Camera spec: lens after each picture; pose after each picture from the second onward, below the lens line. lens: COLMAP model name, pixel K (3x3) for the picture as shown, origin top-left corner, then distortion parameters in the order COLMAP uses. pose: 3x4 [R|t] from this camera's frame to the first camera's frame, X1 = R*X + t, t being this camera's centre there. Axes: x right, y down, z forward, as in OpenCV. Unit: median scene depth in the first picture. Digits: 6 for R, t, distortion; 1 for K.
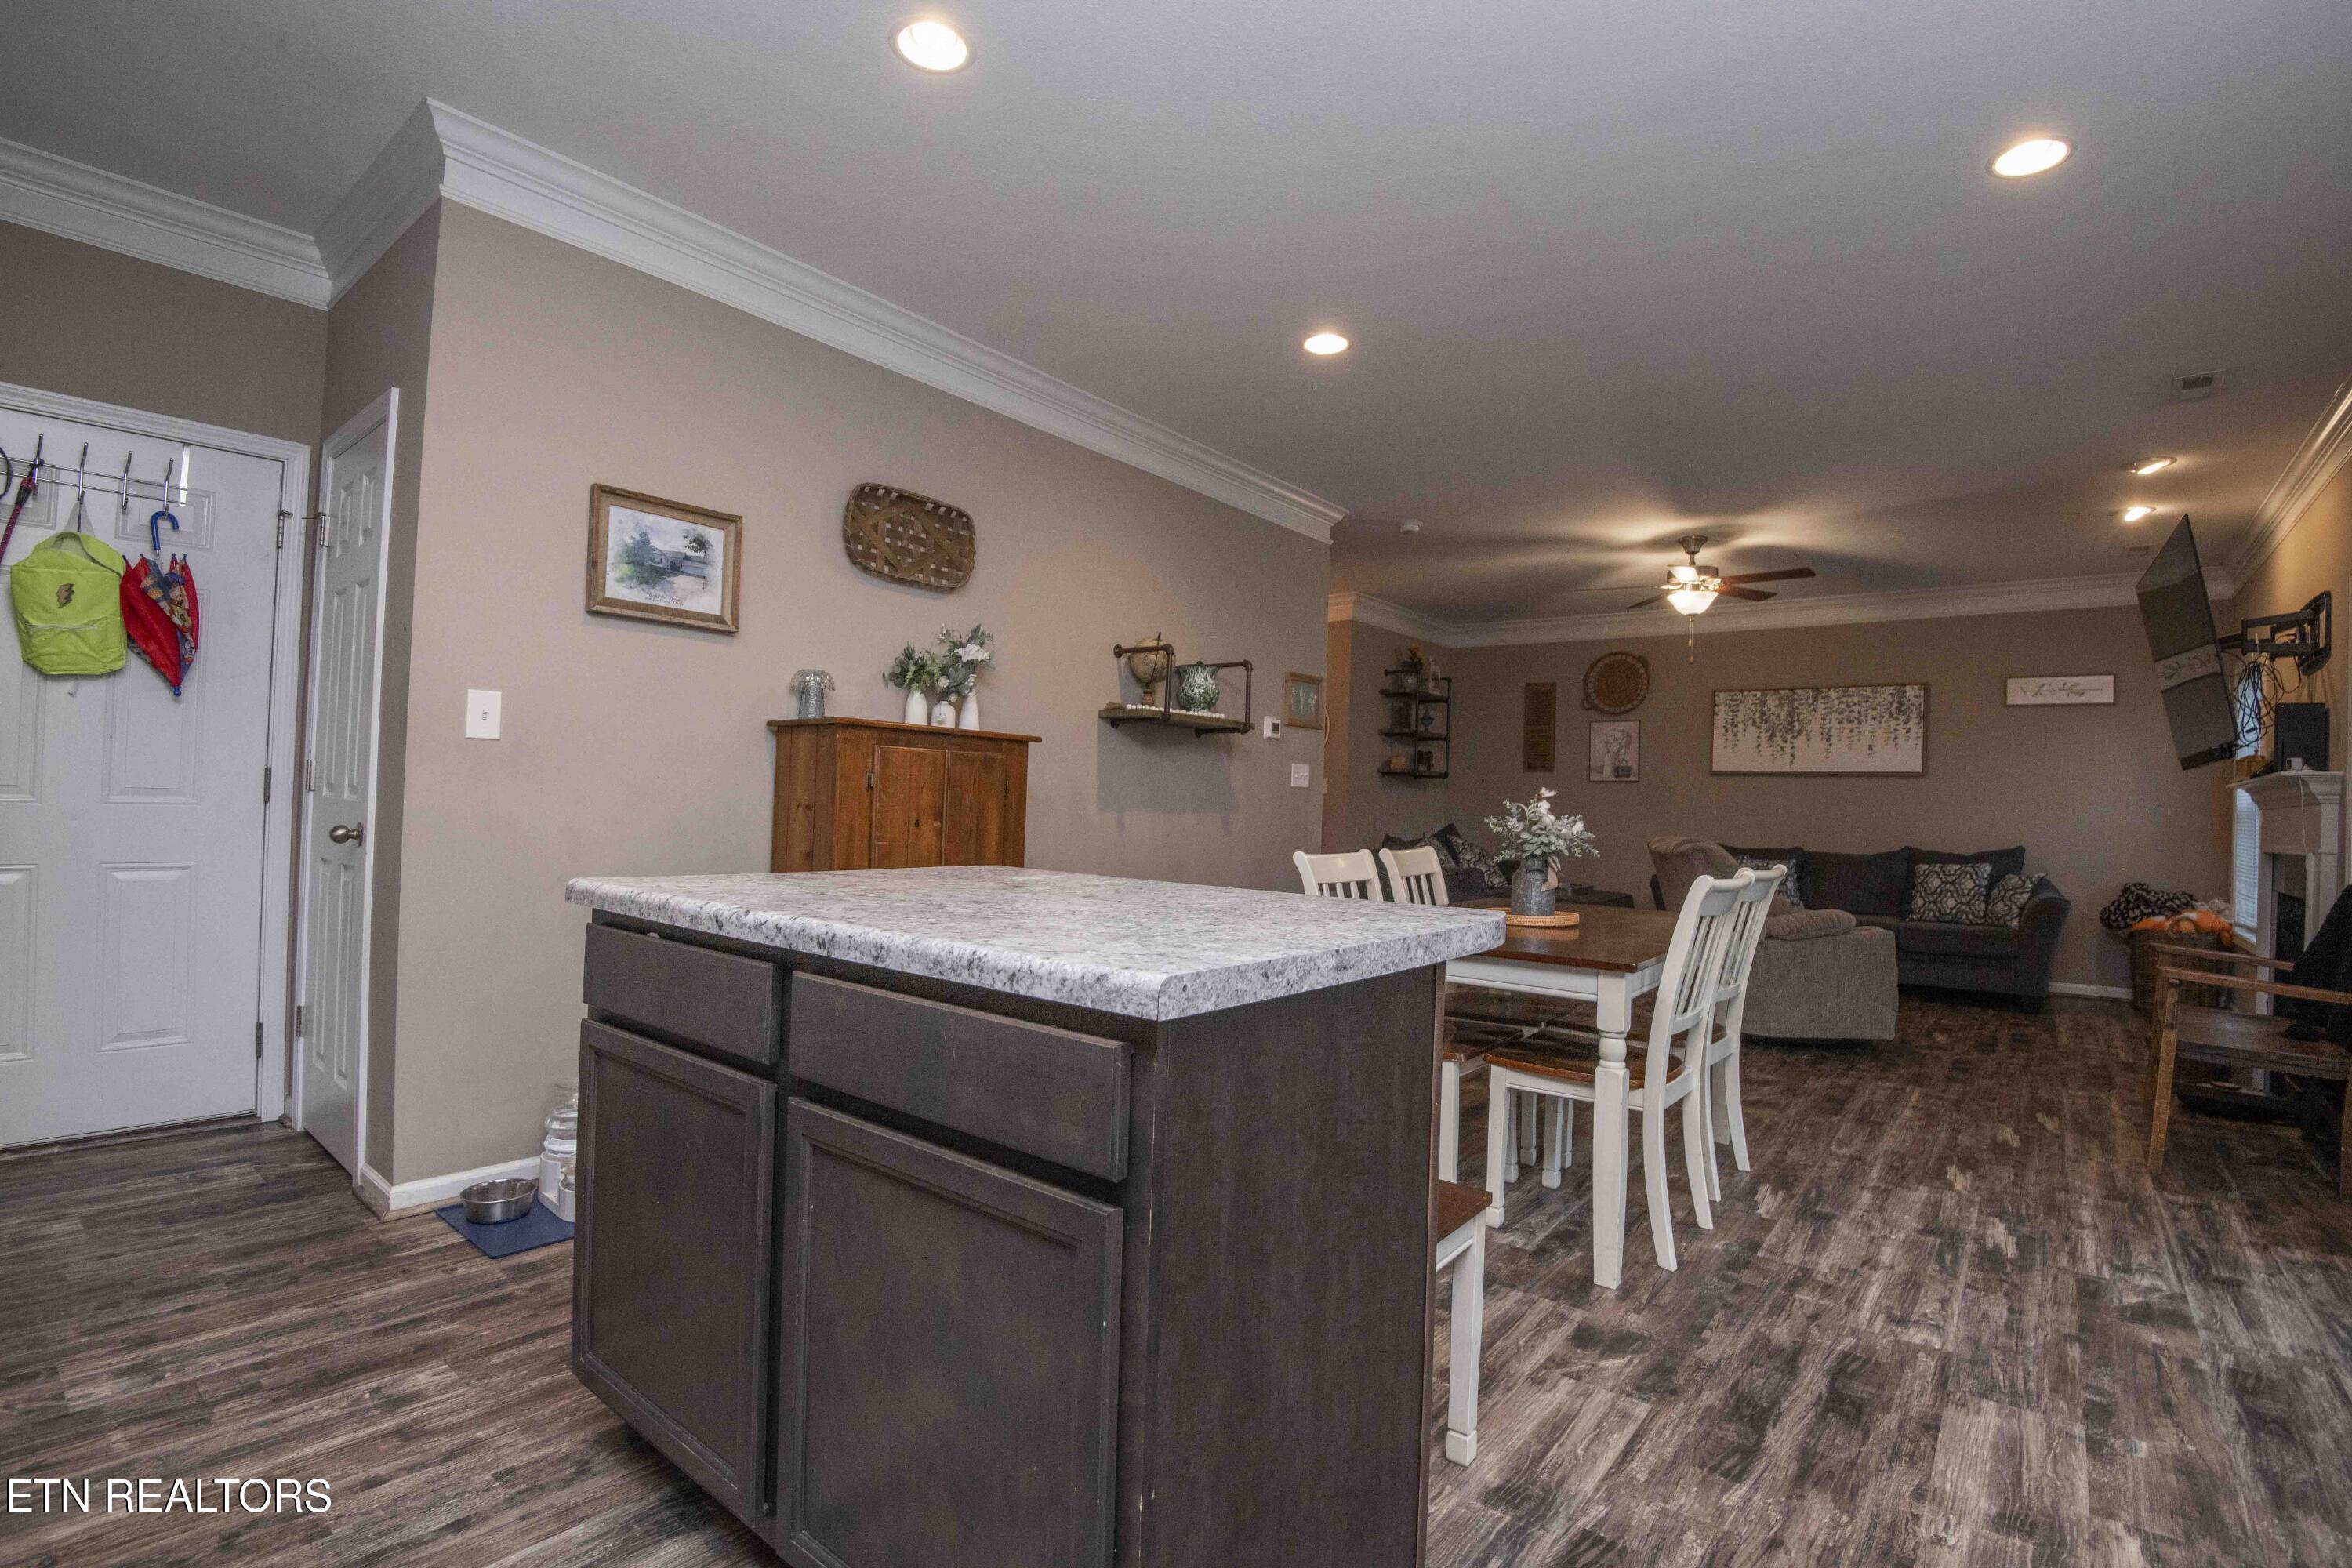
lens RADIAL K [[1087.3, 0, 1193.9], [0, 1087.3, 775.5], [0, 0, 1]] dist [-0.021565, -0.013116]
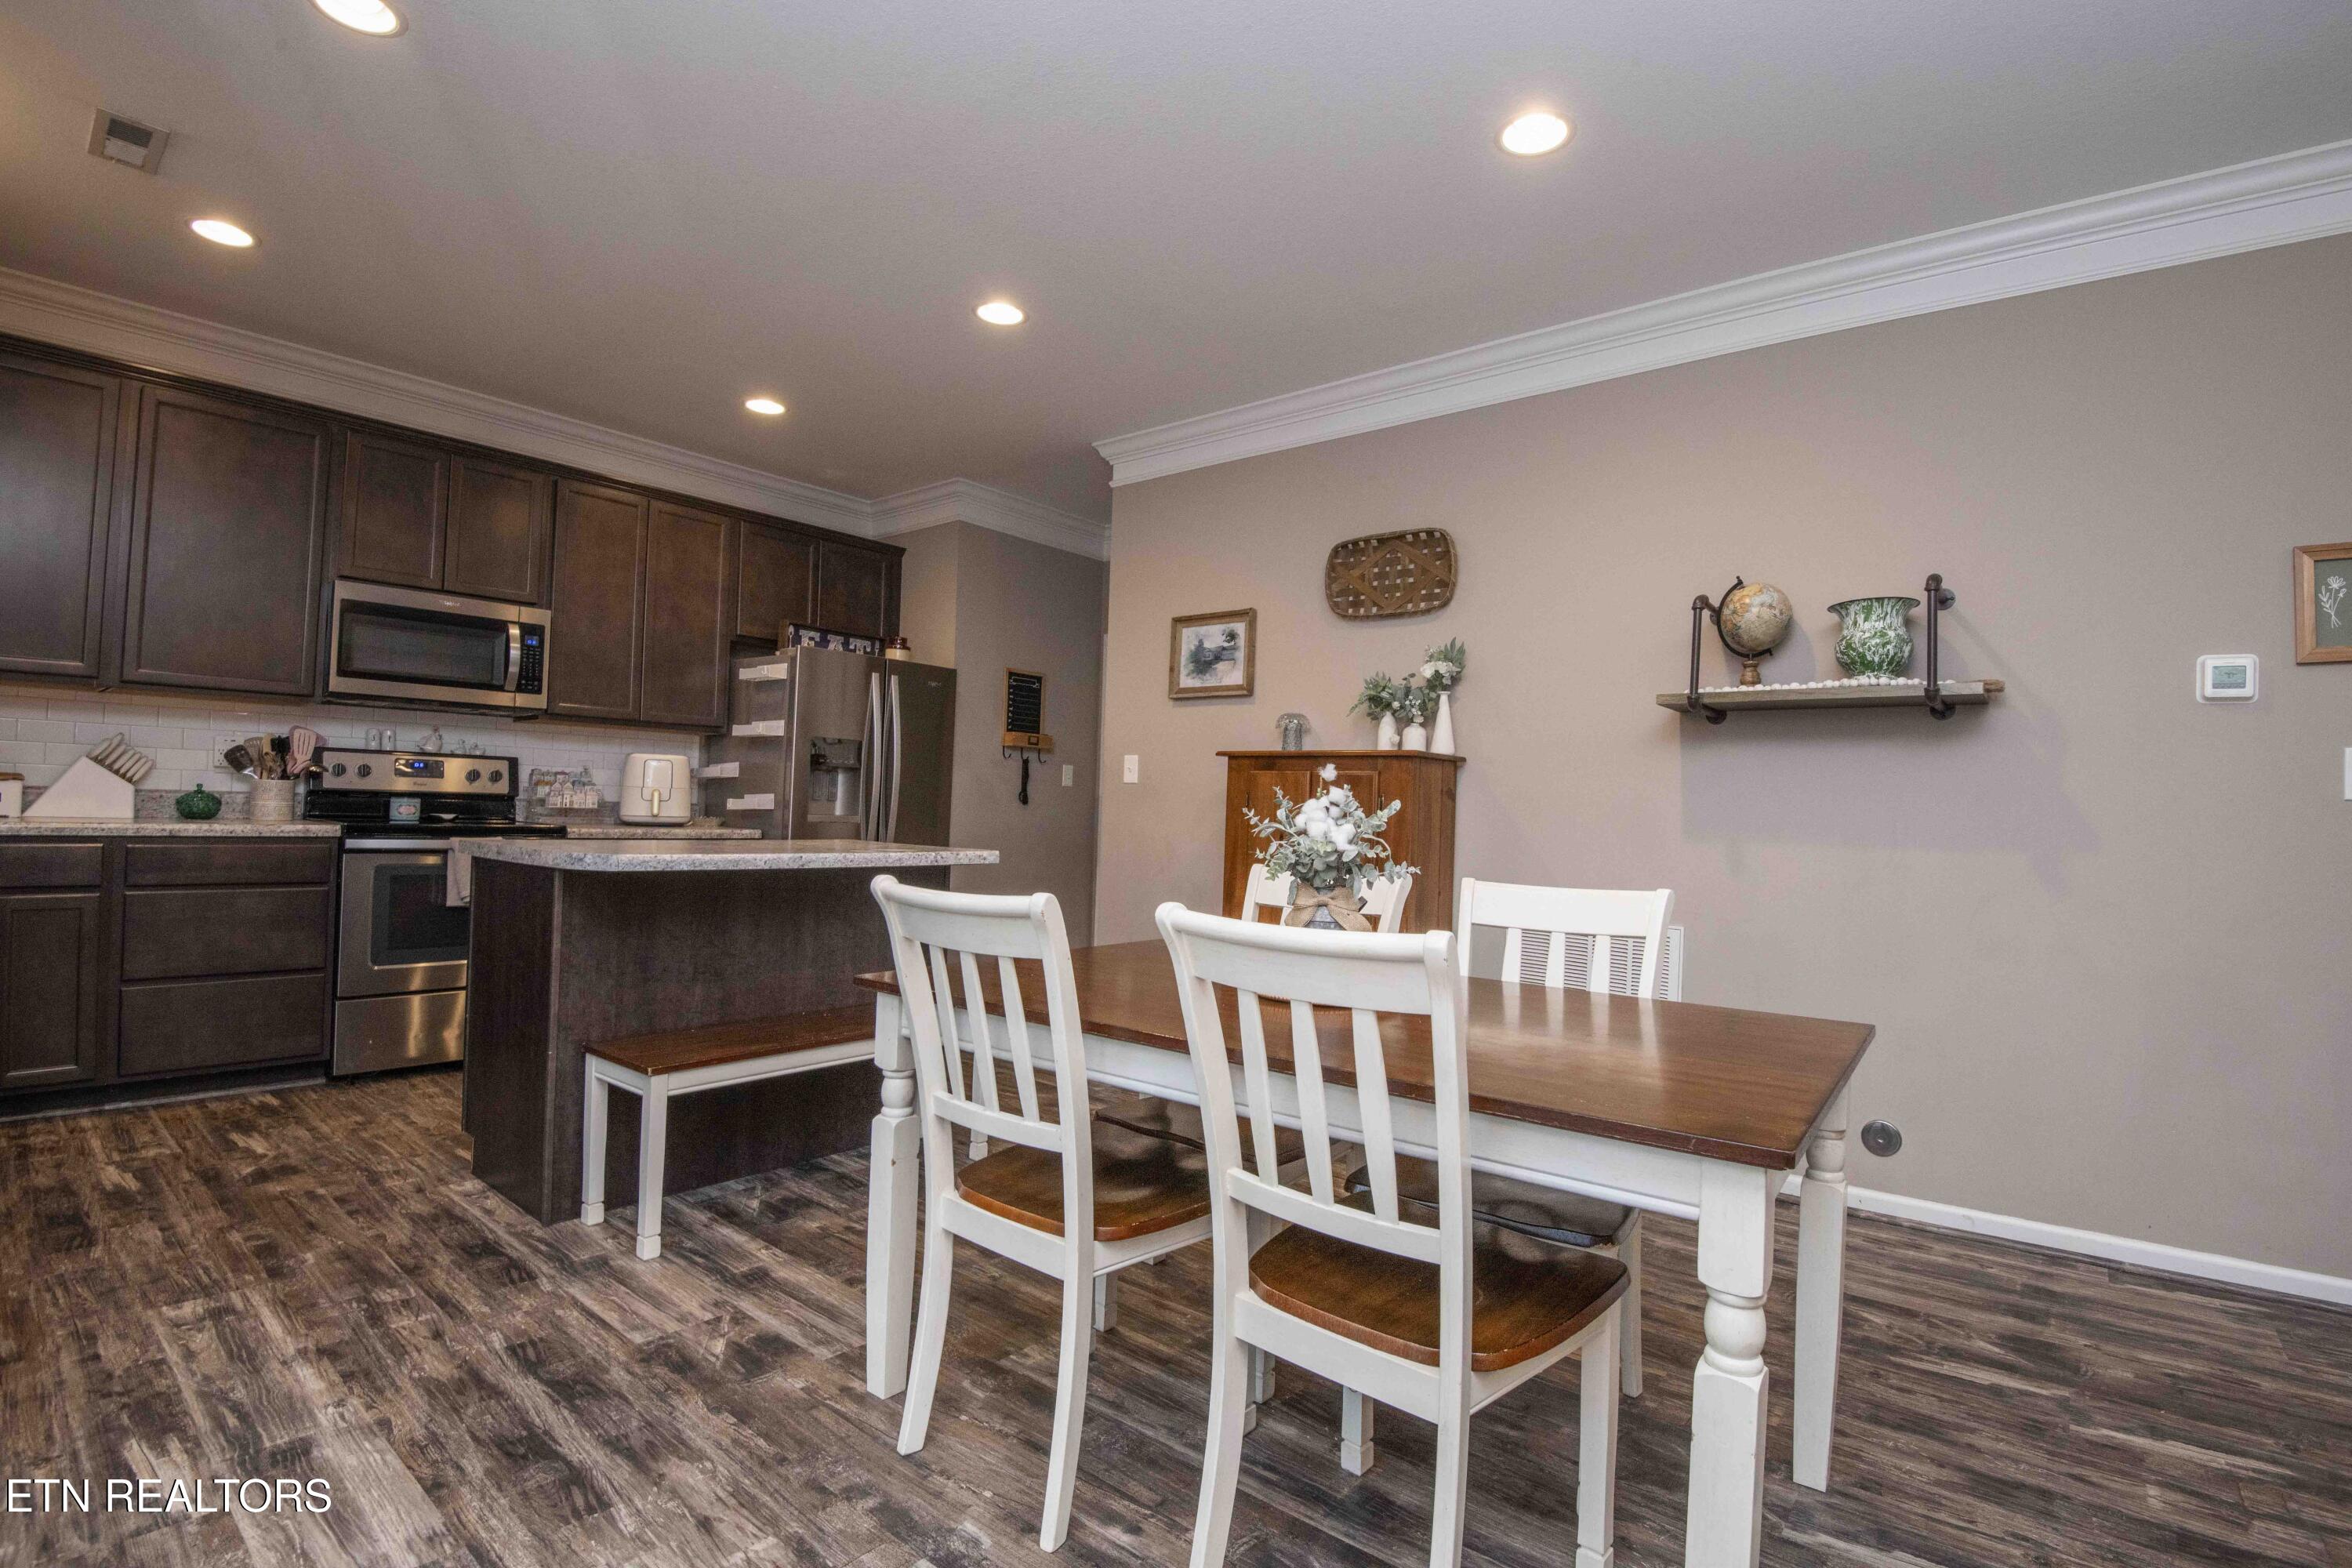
lens RADIAL K [[1087.3, 0, 1186.9], [0, 1087.3, 785.9], [0, 0, 1]] dist [-0.021565, -0.013116]
pose [[-0.014633, -0.055572, -0.998347, 1.476534], [-0.008295, 0.998427, -0.055454, 0.090462], [0.999859, 0.007470, -0.015071, 1.523303]]
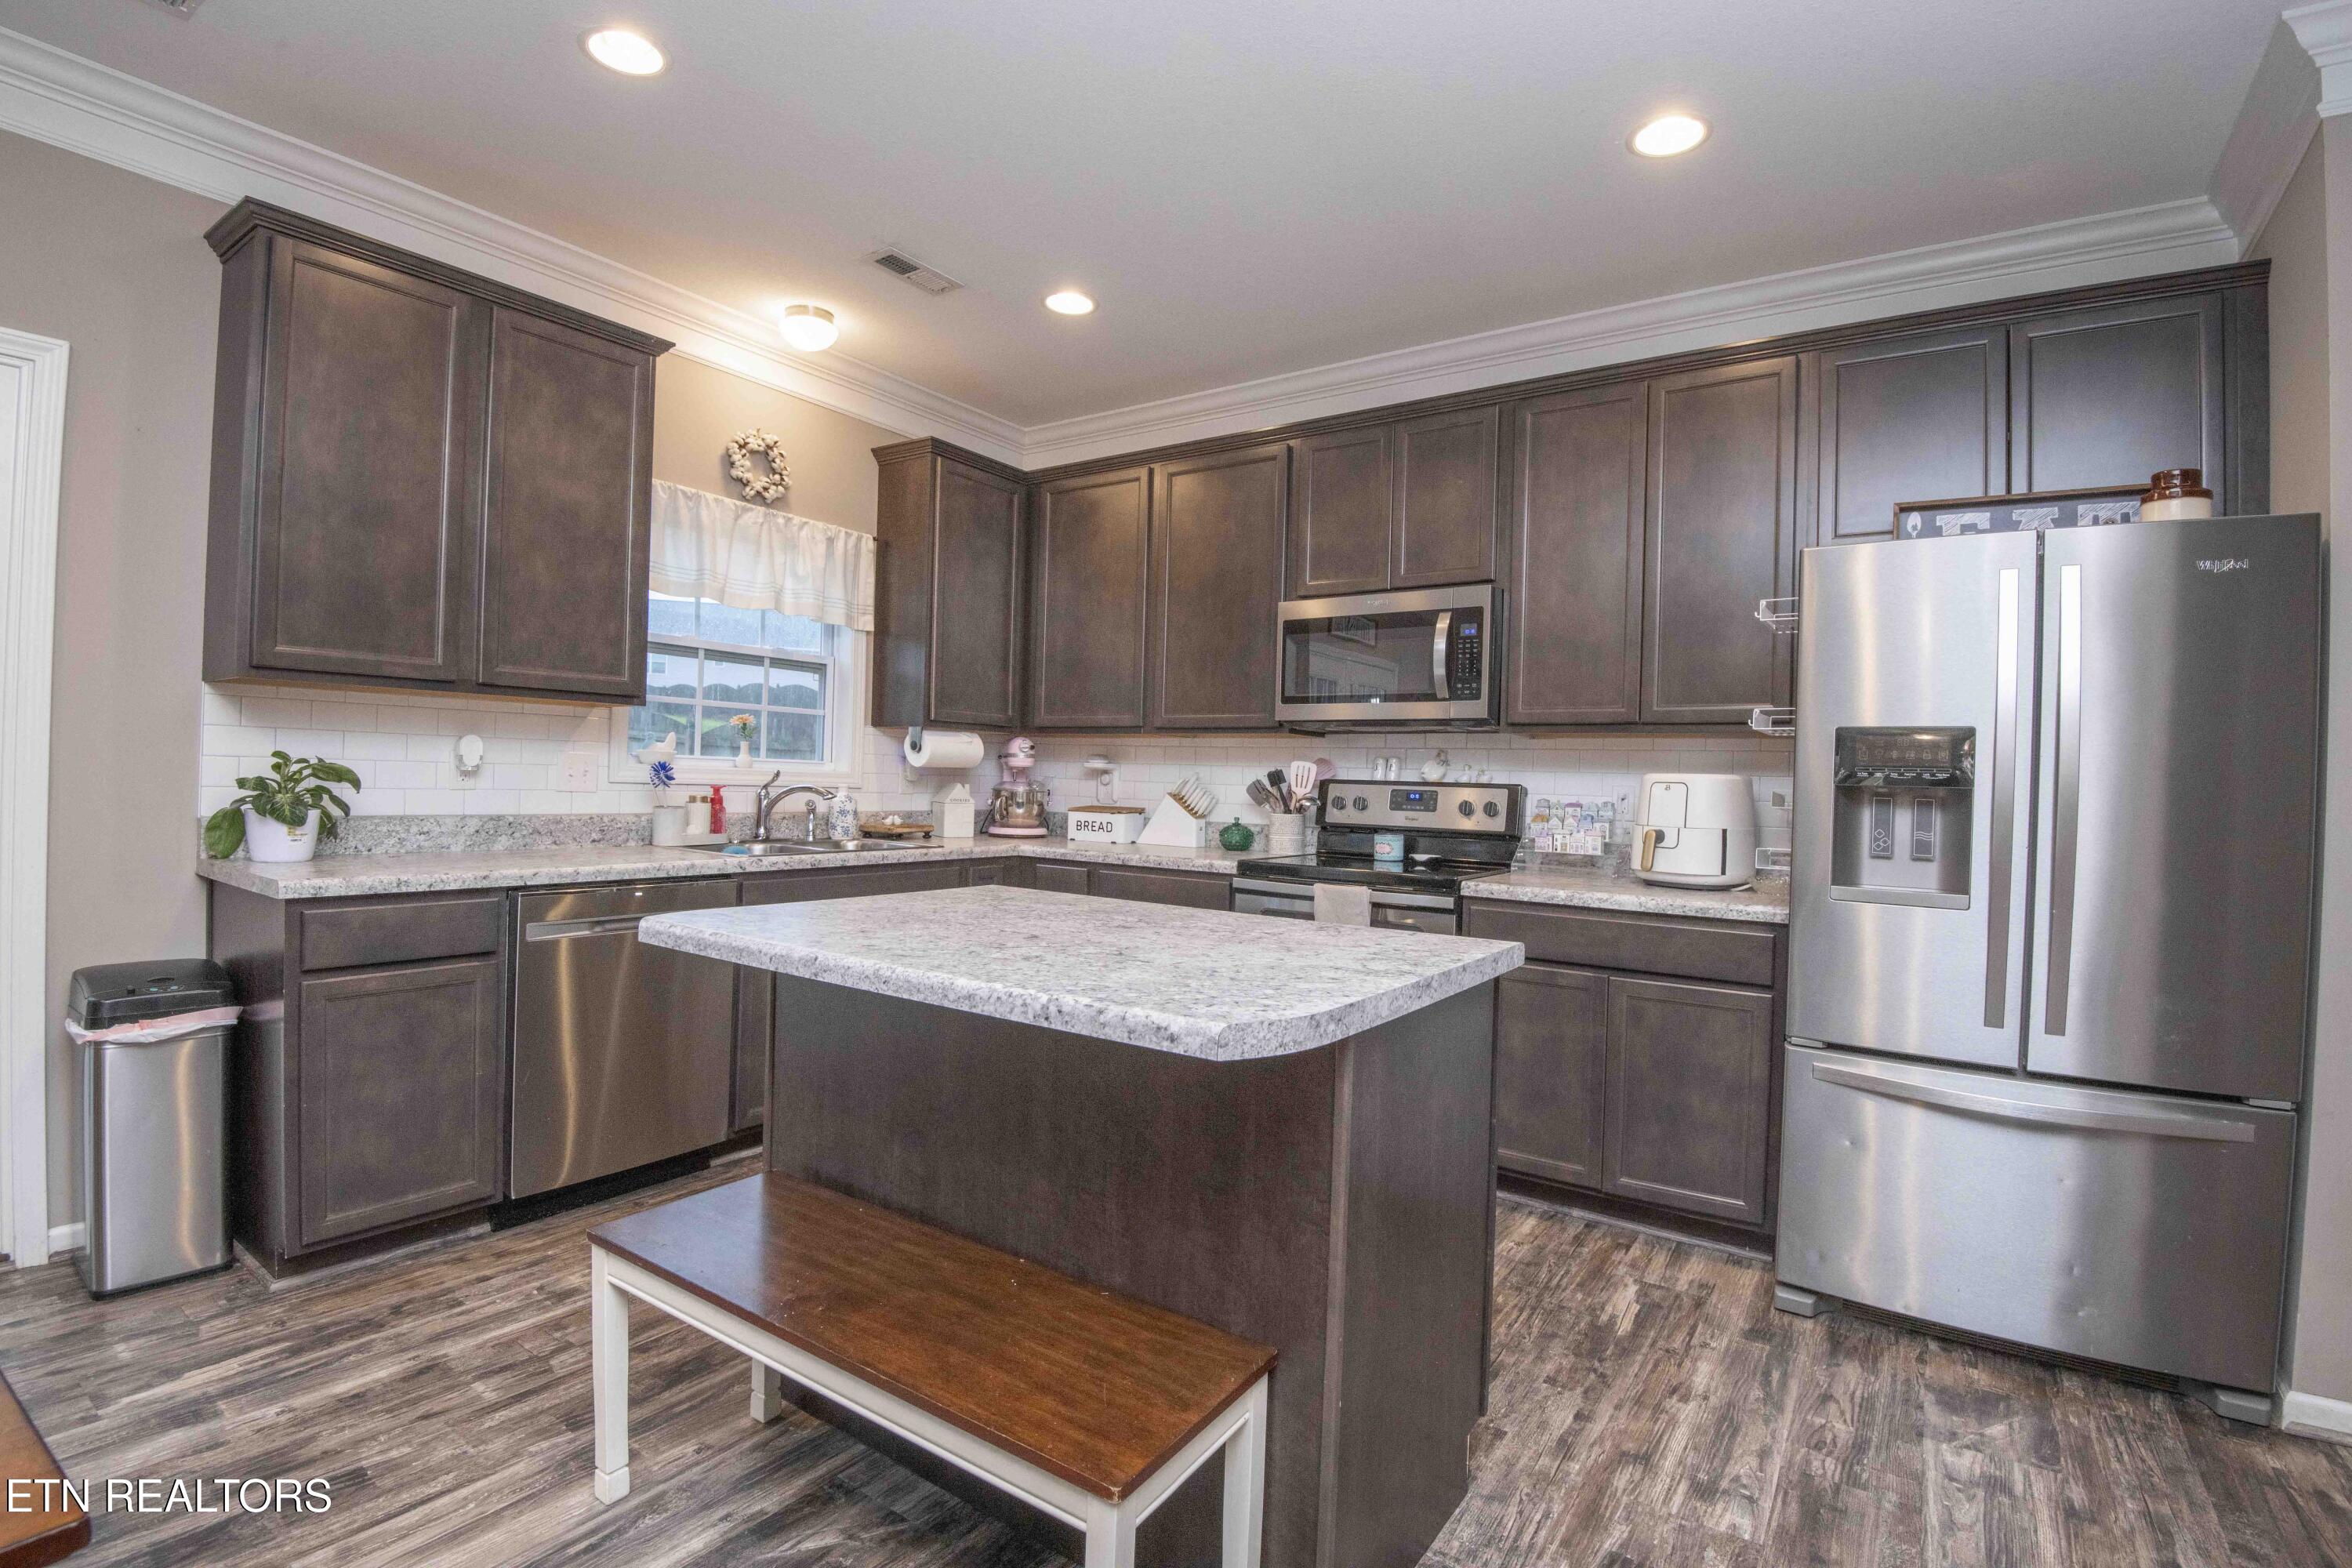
lens RADIAL K [[1087.3, 0, 1180.8], [0, 1087.3, 786.3], [0, 0, 1]] dist [-0.021565, -0.013116]
pose [[-0.996011, -0.063895, -0.062293, -0.142582], [-0.062670, 0.997804, -0.021423, -0.011426], [0.063525, -0.017433, -0.997828, 1.778010]]
